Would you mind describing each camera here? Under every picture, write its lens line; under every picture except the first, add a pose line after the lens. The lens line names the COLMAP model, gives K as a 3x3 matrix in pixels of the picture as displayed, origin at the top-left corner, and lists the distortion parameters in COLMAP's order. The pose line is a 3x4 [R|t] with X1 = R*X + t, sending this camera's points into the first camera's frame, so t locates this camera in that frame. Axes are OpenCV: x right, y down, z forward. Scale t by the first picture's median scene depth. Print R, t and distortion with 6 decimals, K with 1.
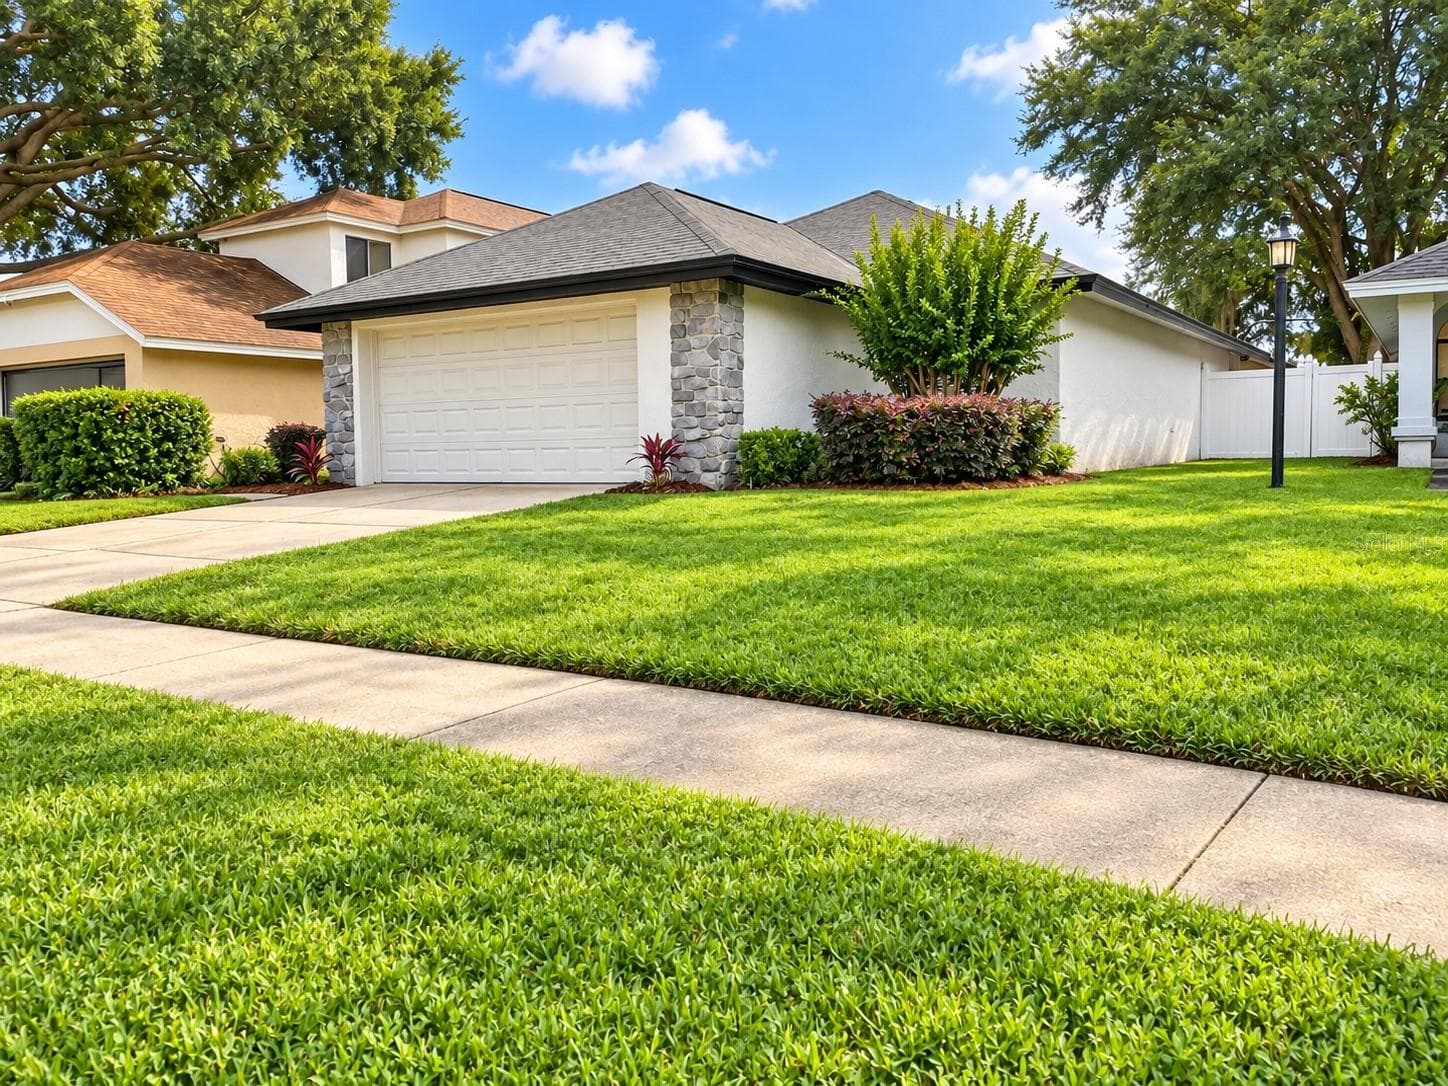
lens RADIAL K [[1172.3, 0, 724.0], [0, 1172.3, 543.0], [0, 0, 1]] dist [0.011375, 0.004464]
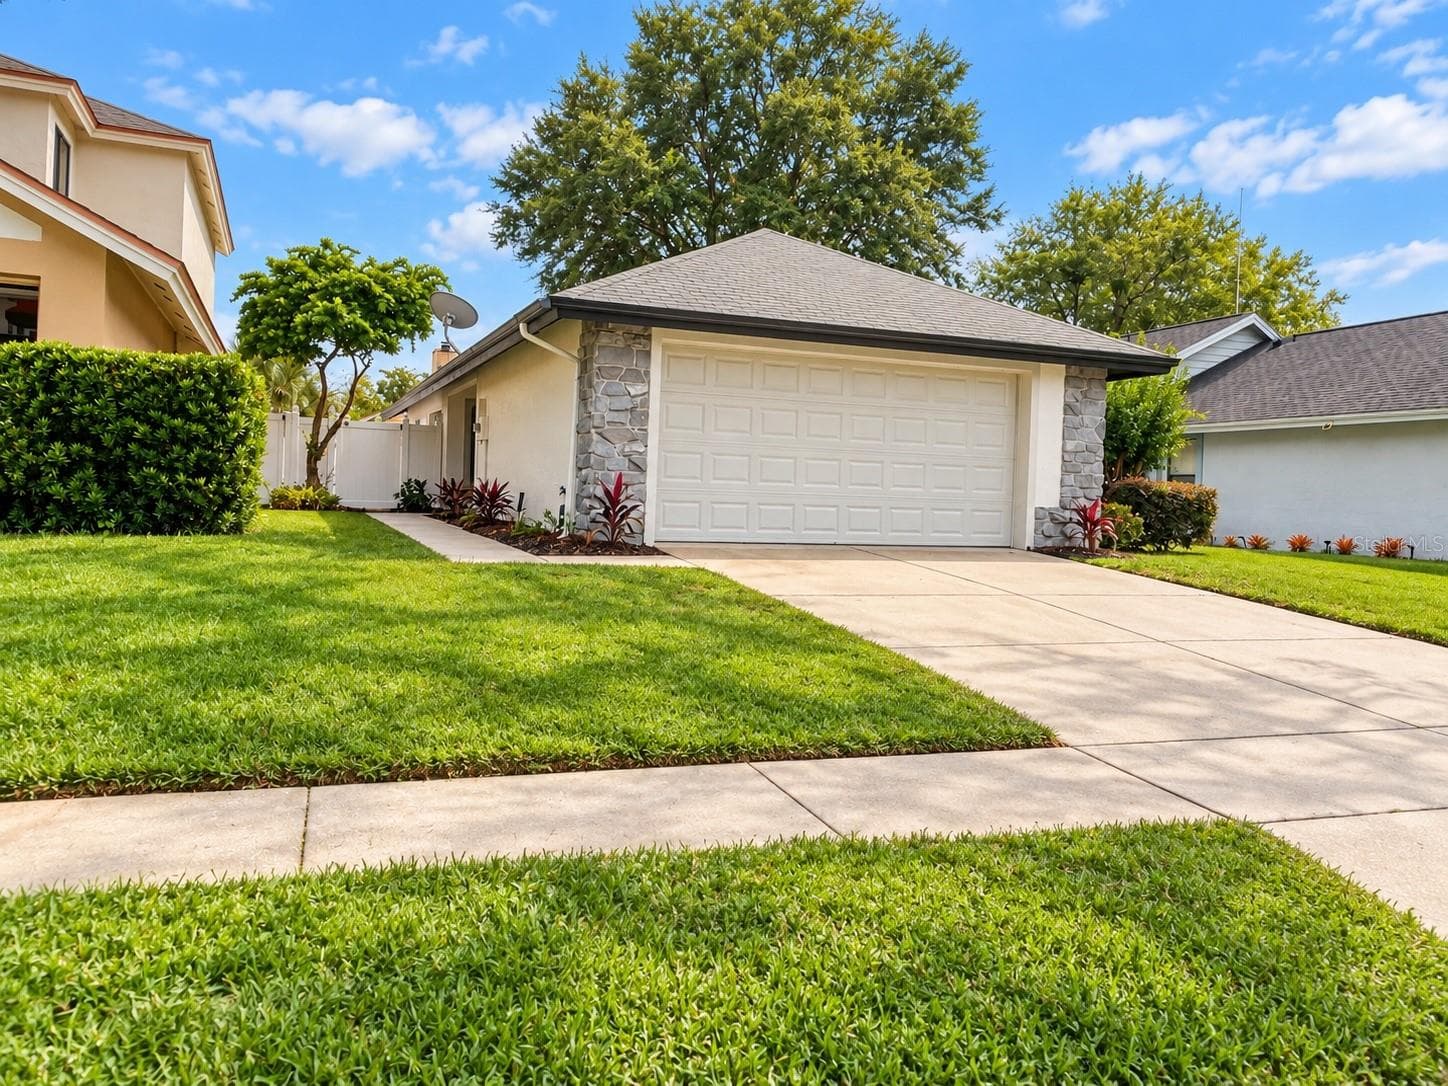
lens RADIAL K [[1091.5, 0, 724.0], [0, 1091.5, 543.0], [0, 0, 1]] dist [0.002238, 0.000551]
pose [[0.558575, 0.002442, 0.829451, -1.070283], [0.024712, 0.999503, -0.019584, -0.043556], [-0.829086, 0.031436, 0.558237, 0.706030]]
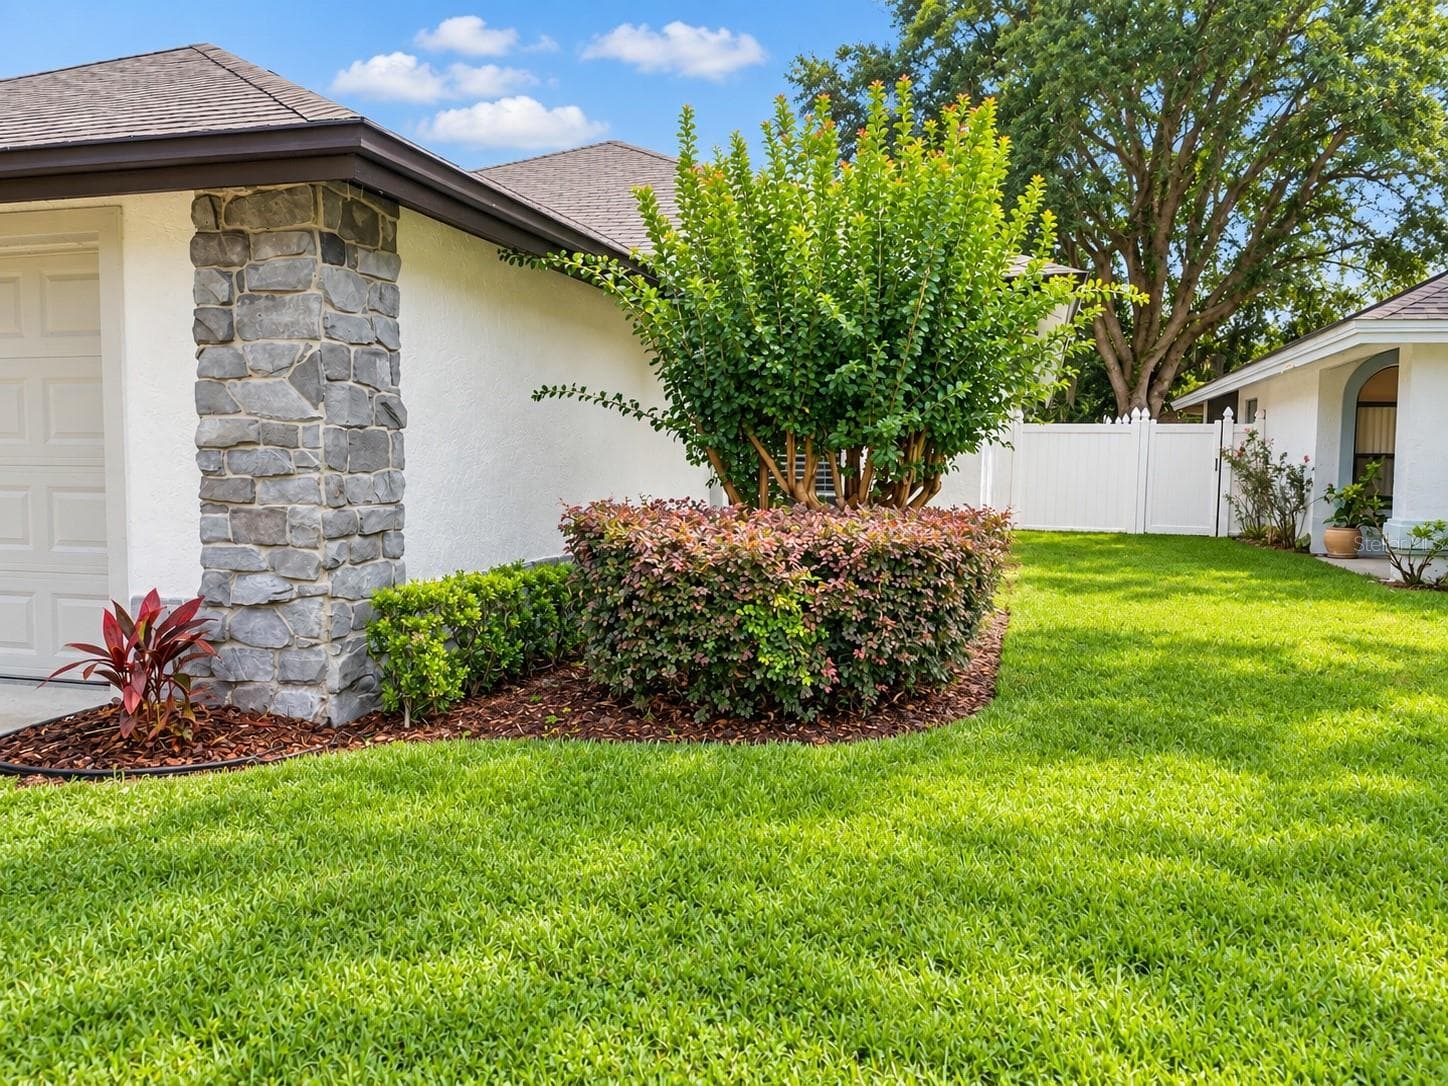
lens RADIAL K [[1172.3, 0, 724.0], [0, 1172.3, 543.0], [0, 0, 1]] dist [0.011375, 0.004464]
pose [[0.946108, 0.004961, 0.323812, -0.004625], [-0.000742, 0.999913, -0.013153, -0.102742], [-0.323849, 0.012204, 0.946030, 0.569152]]
